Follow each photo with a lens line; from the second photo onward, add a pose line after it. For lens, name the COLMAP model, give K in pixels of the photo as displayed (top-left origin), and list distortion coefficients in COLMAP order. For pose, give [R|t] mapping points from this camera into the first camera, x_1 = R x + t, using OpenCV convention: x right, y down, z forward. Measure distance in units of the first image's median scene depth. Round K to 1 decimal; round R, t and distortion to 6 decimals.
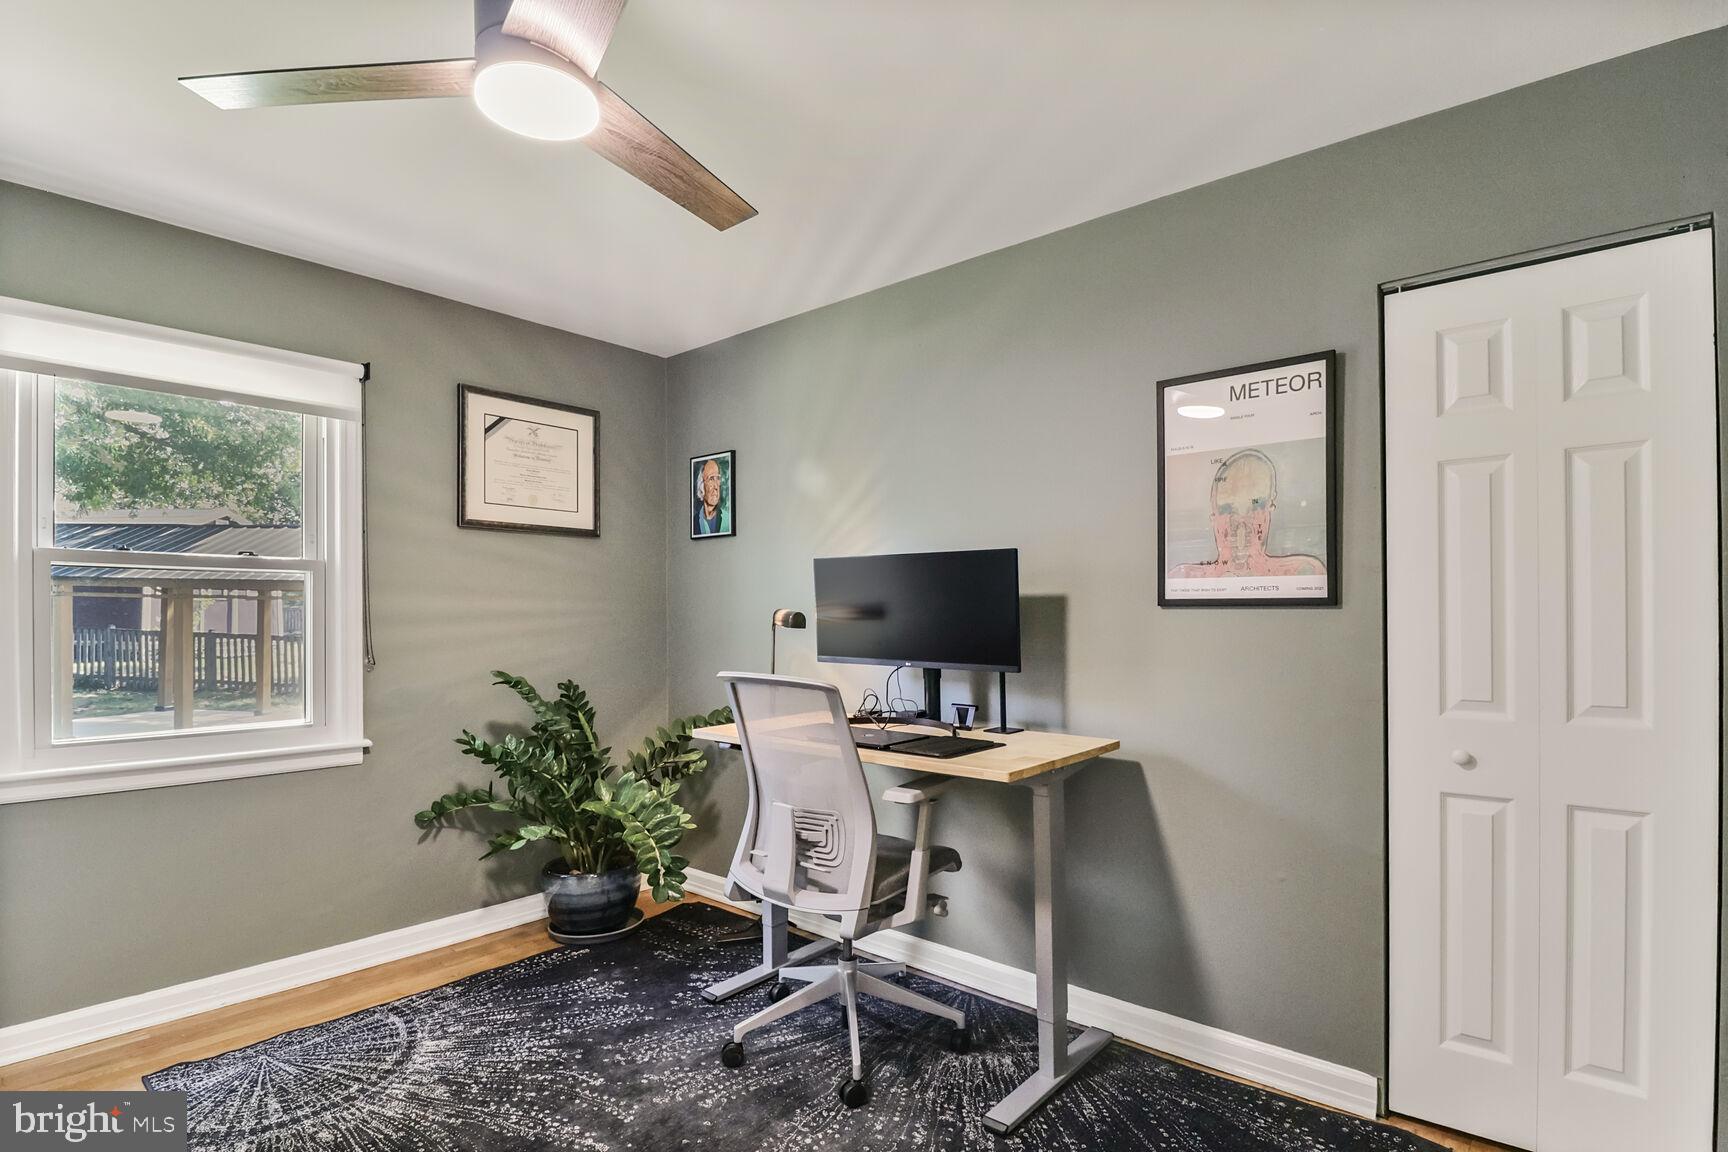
lens RADIAL K [[872.1, 0, 872.0], [0, 872.1, 587.7], [0, 0, 1]] dist [-0.003390, -0.010819]
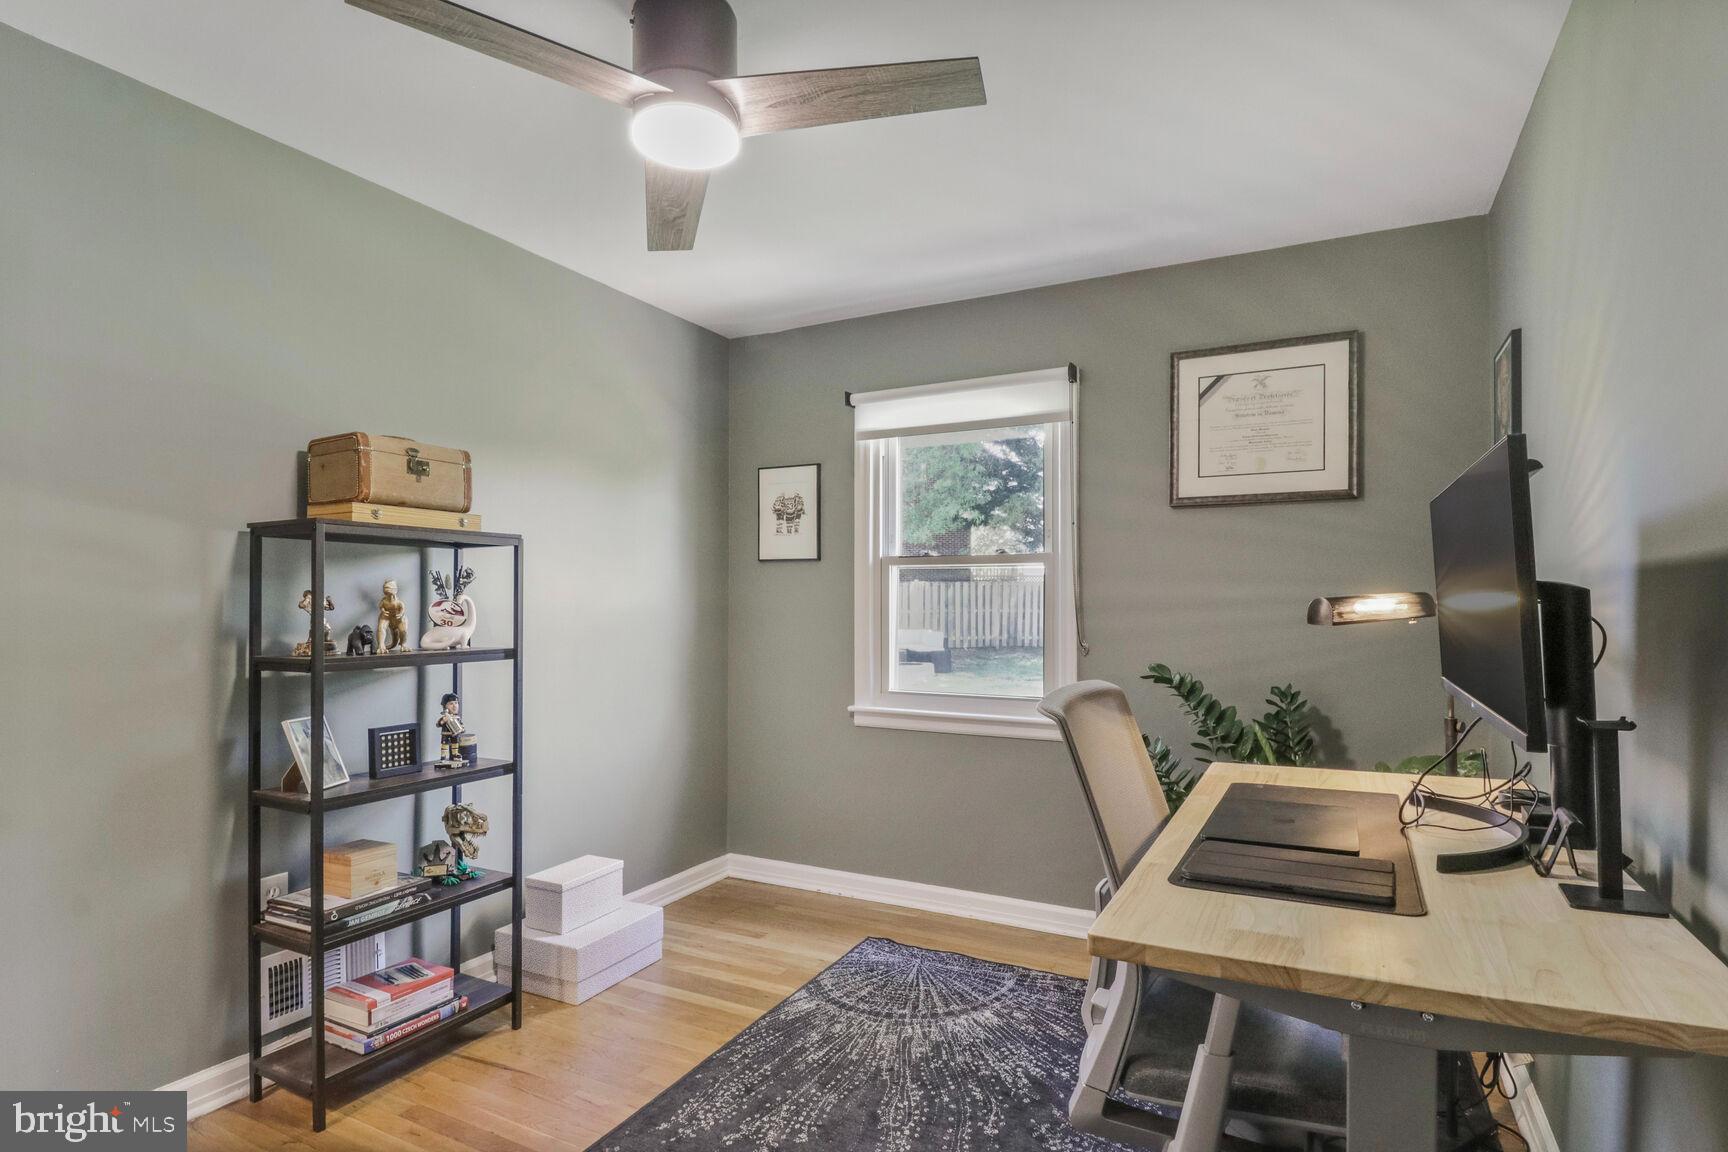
lens RADIAL K [[872.1, 0, 860.3], [0, 872.1, 587.1], [0, 0, 1]] dist [-0.003390, -0.010819]
pose [[0.224124, -0.016702, -0.974418, 0.382049], [0.031923, 0.999442, -0.009788, 0.014481], [0.974038, -0.028912, 0.224532, 0.499745]]
